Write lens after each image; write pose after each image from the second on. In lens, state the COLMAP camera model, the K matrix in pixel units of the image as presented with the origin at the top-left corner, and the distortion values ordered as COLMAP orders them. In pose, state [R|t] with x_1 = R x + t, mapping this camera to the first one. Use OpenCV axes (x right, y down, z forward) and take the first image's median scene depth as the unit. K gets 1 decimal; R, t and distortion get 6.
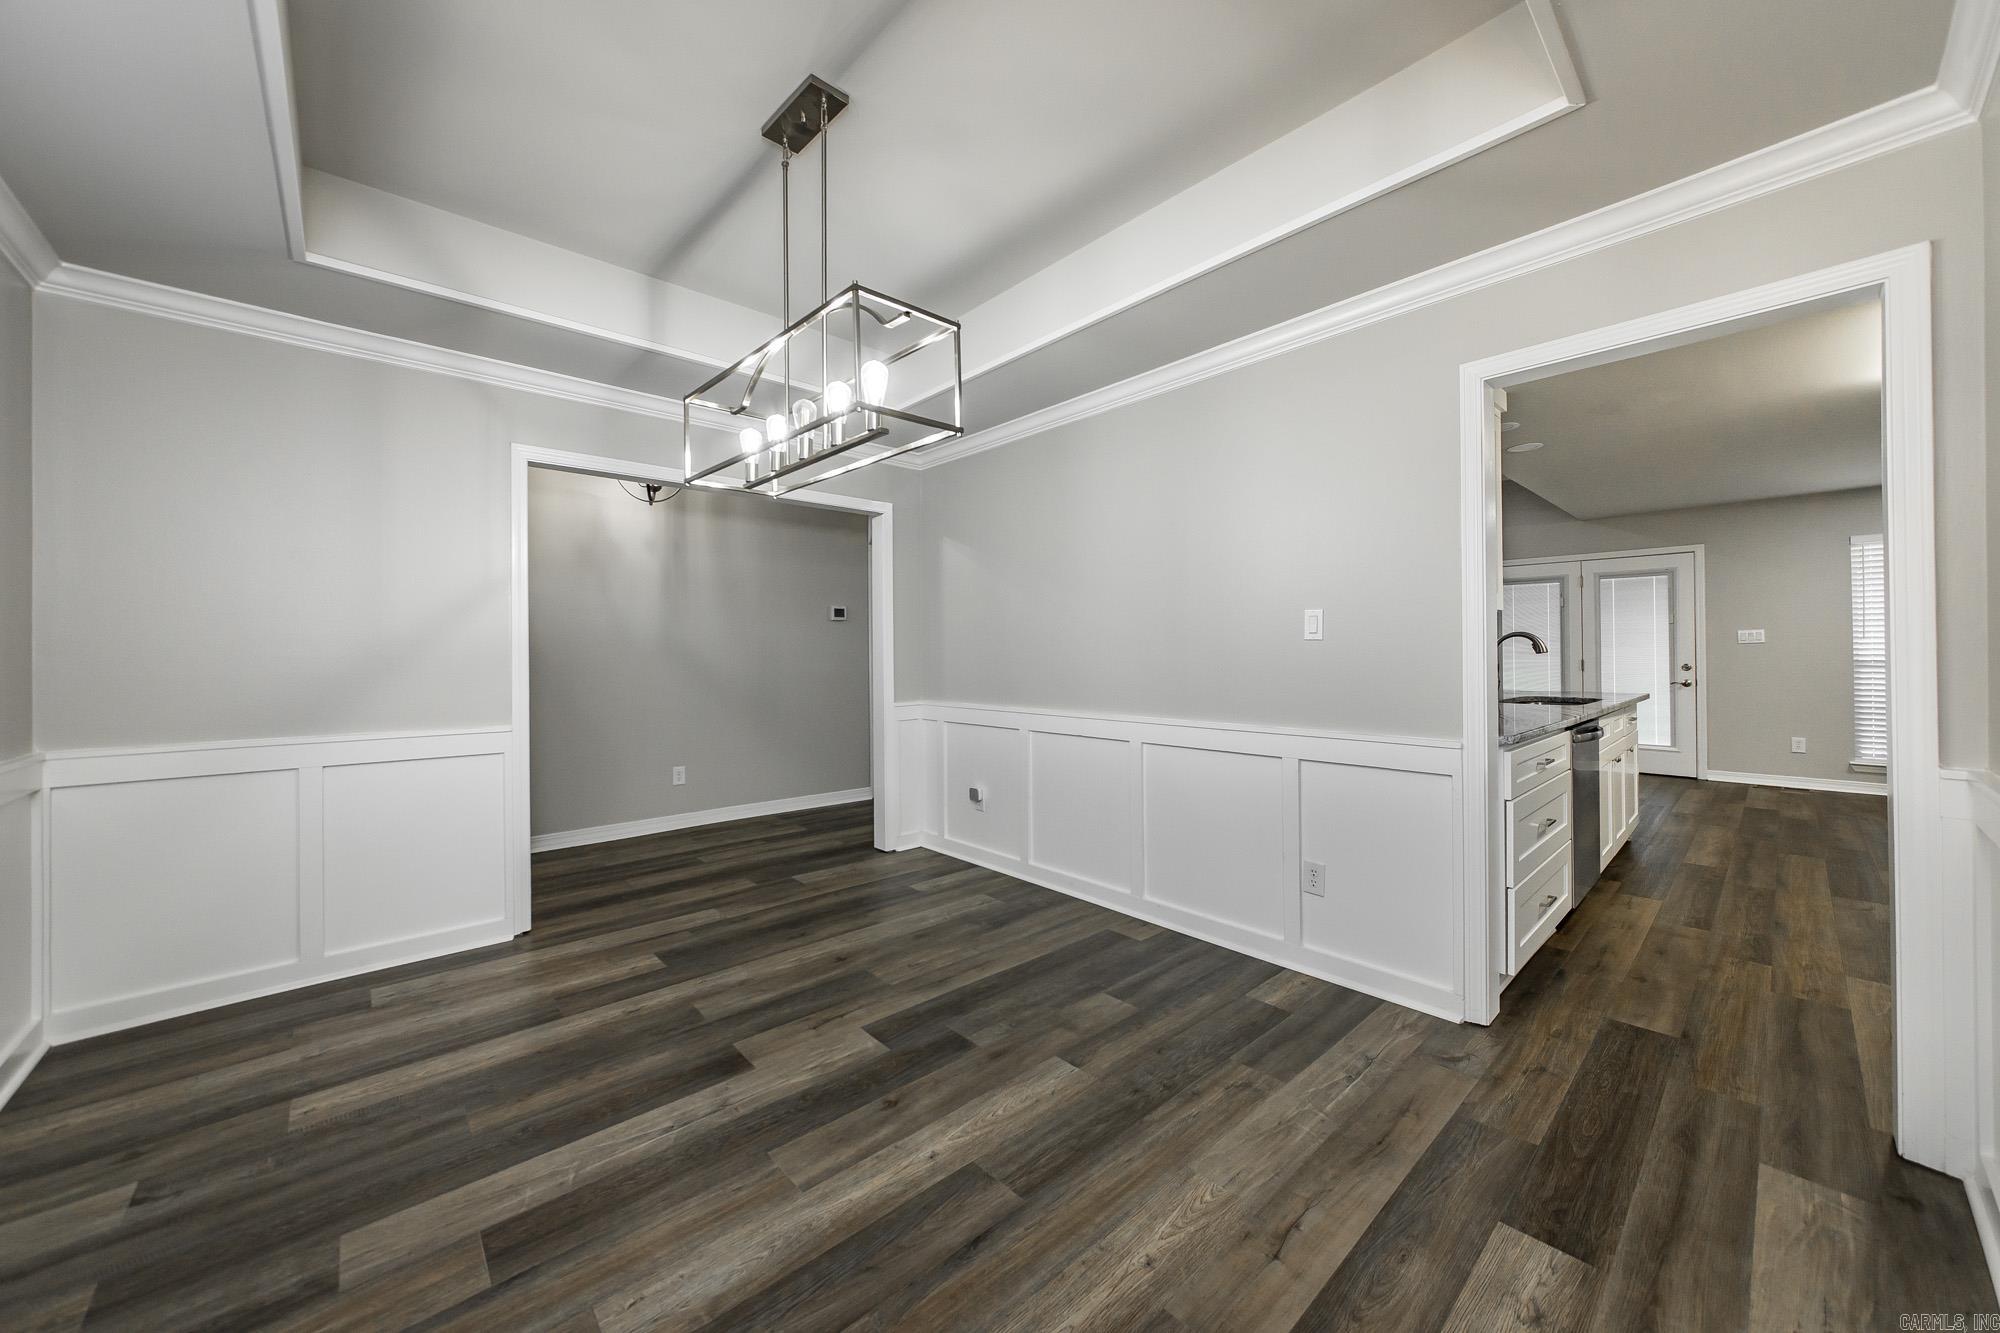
lens RADIAL K [[728.3, 0, 1020.8], [0, 728.3, 649.0], [0, 0, 1]] dist [-0.005035, 0.000714]
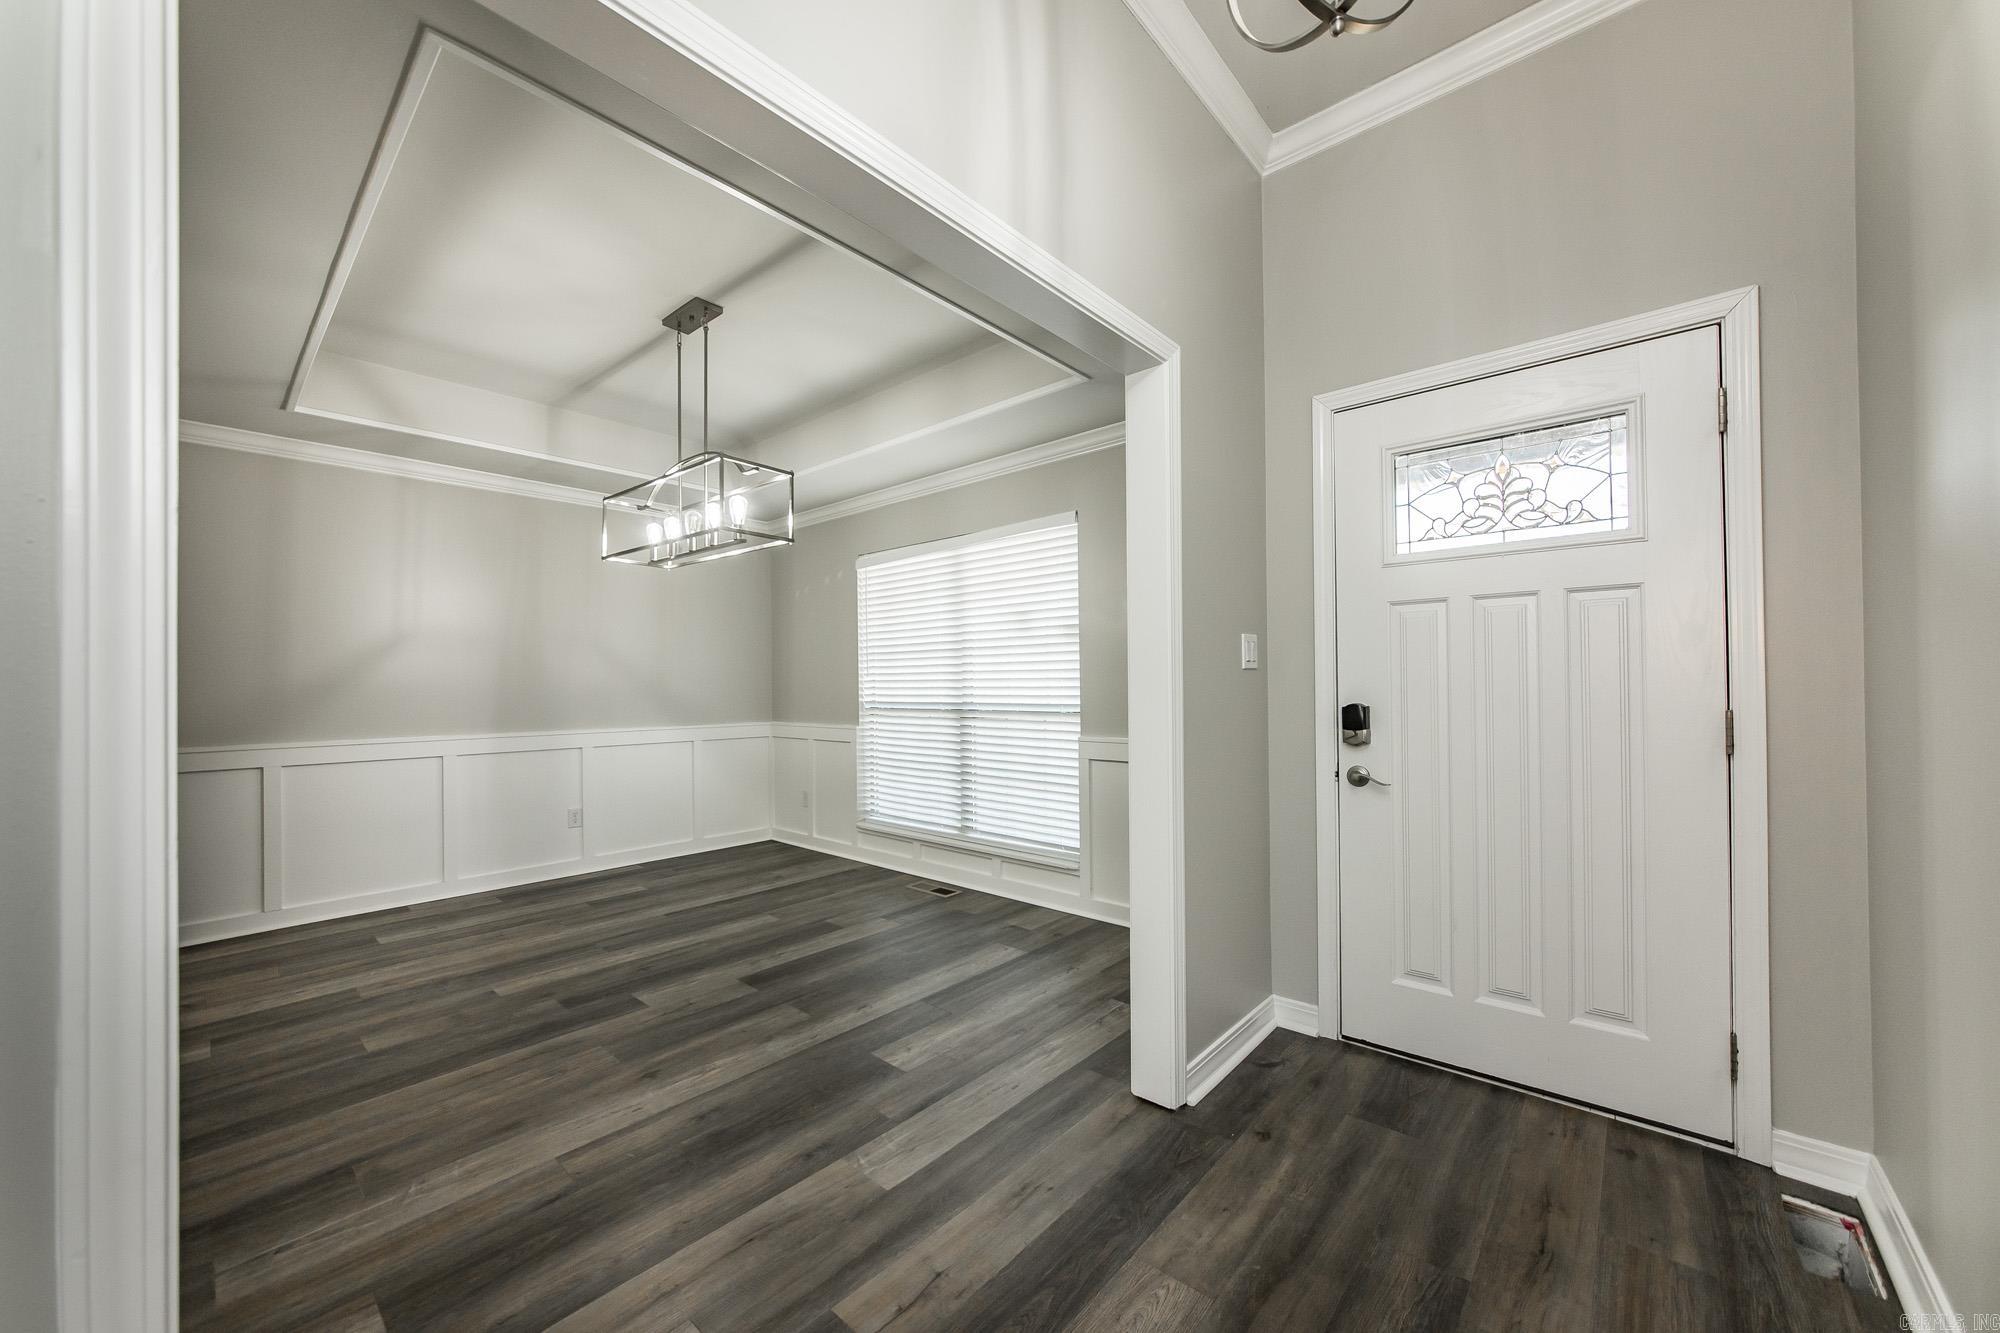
lens RADIAL K [[728.3, 0, 1005.5], [0, 728.3, 680.3], [0, 0, 1]] dist [-0.005035, 0.000714]
pose [[-0.994431, 0.019389, -0.103591, -0.723782], [0.020563, 0.999736, -0.010274, 0.025656], [0.103364, -0.012347, -0.994567, 2.378486]]
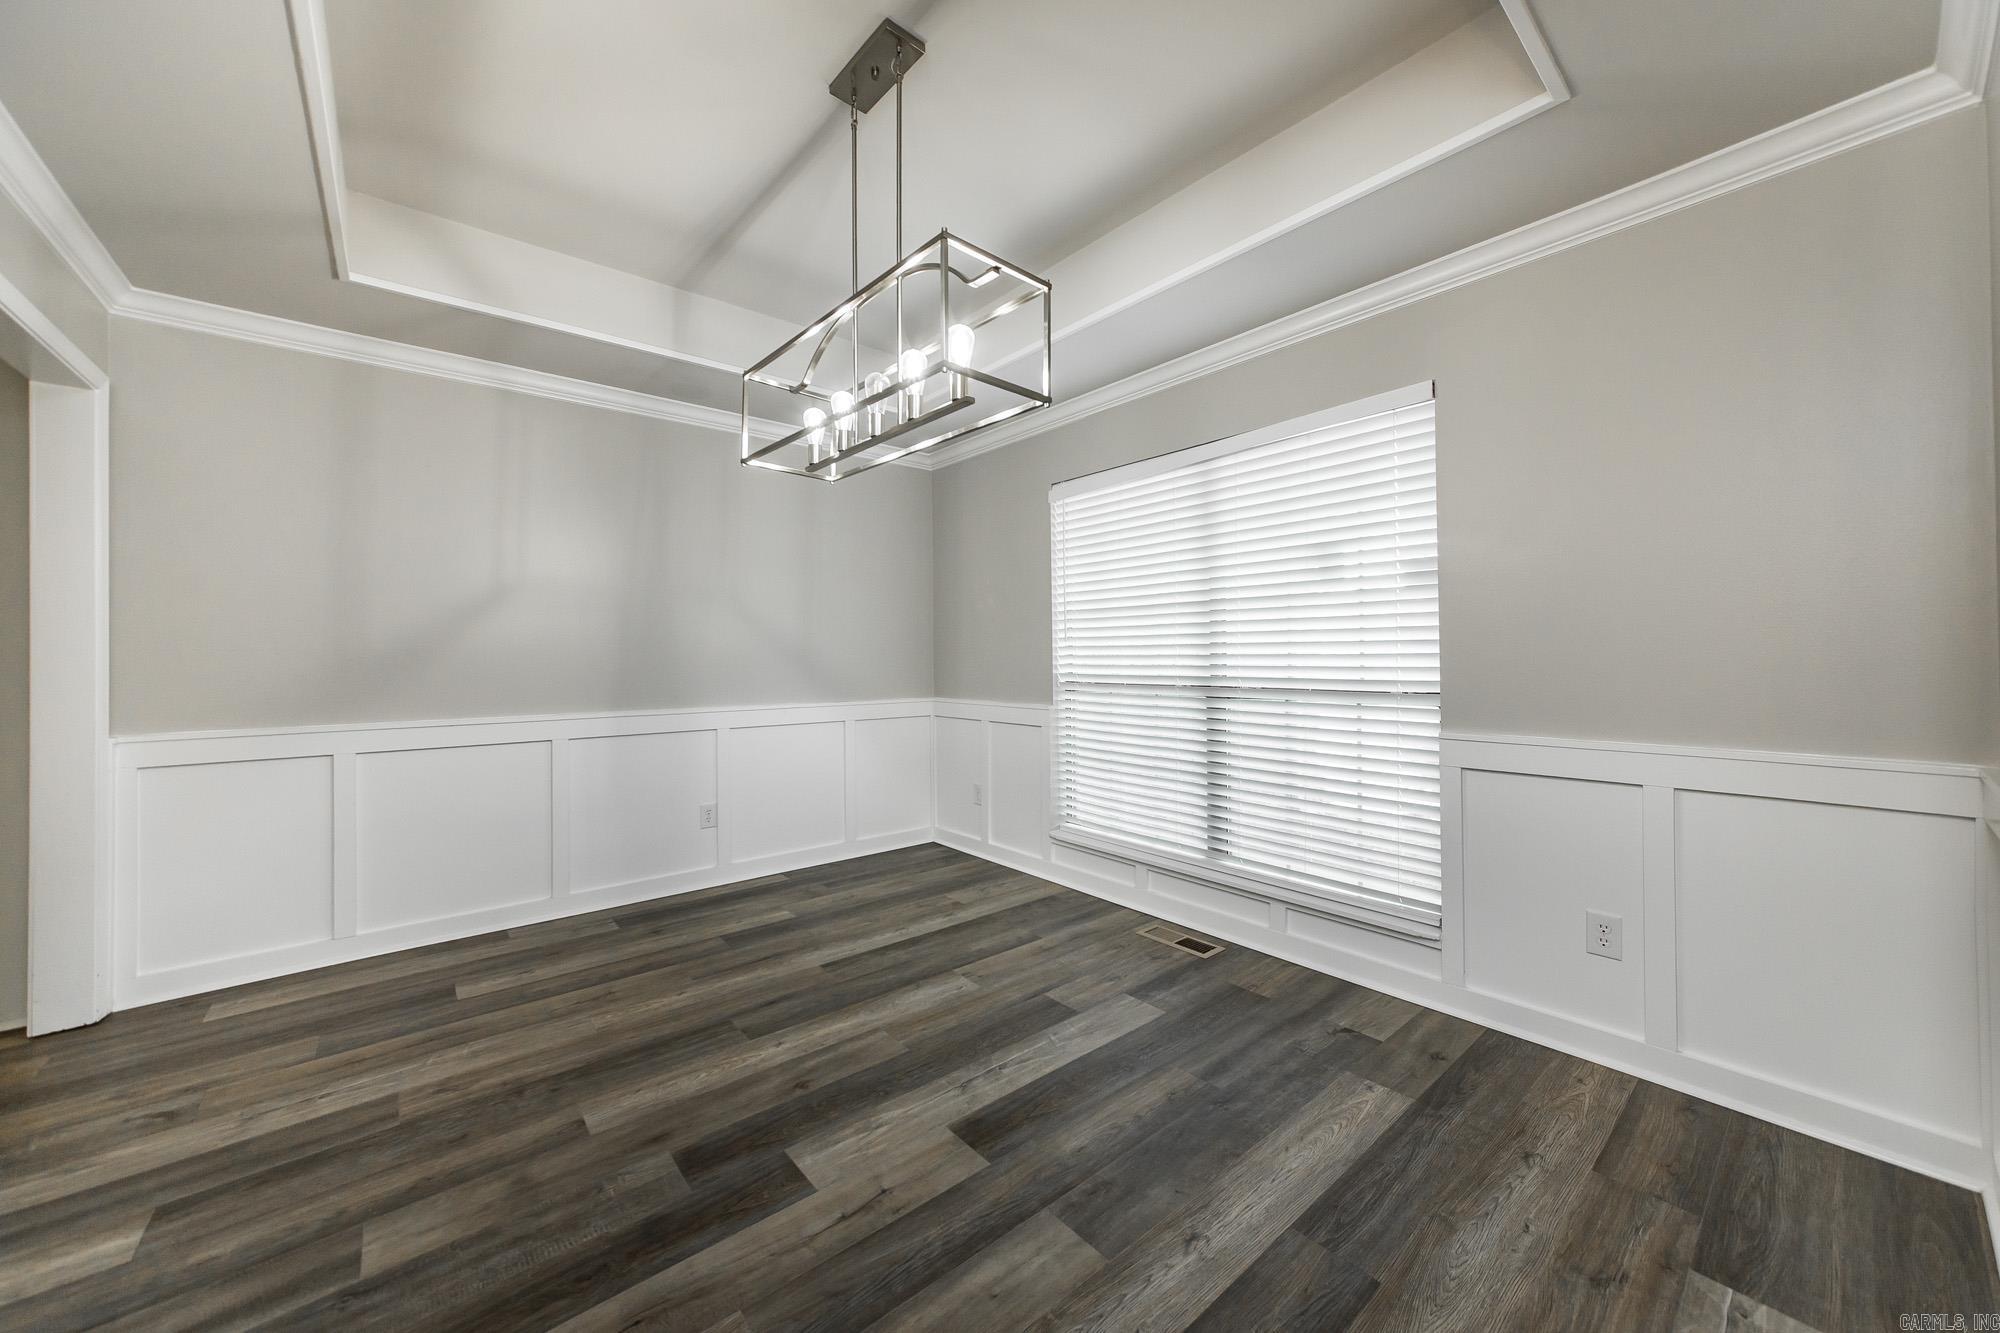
lens RADIAL K [[728.3, 0, 1021.4], [0, 728.3, 656.6], [0, 0, 1]] dist [-0.005035, 0.000714]
pose [[-0.999345, 0.016117, 0.032406, -0.475384], [0.015914, 0.999852, -0.006516, 0.027068], [-0.032507, -0.005996, -0.999454, 1.802031]]
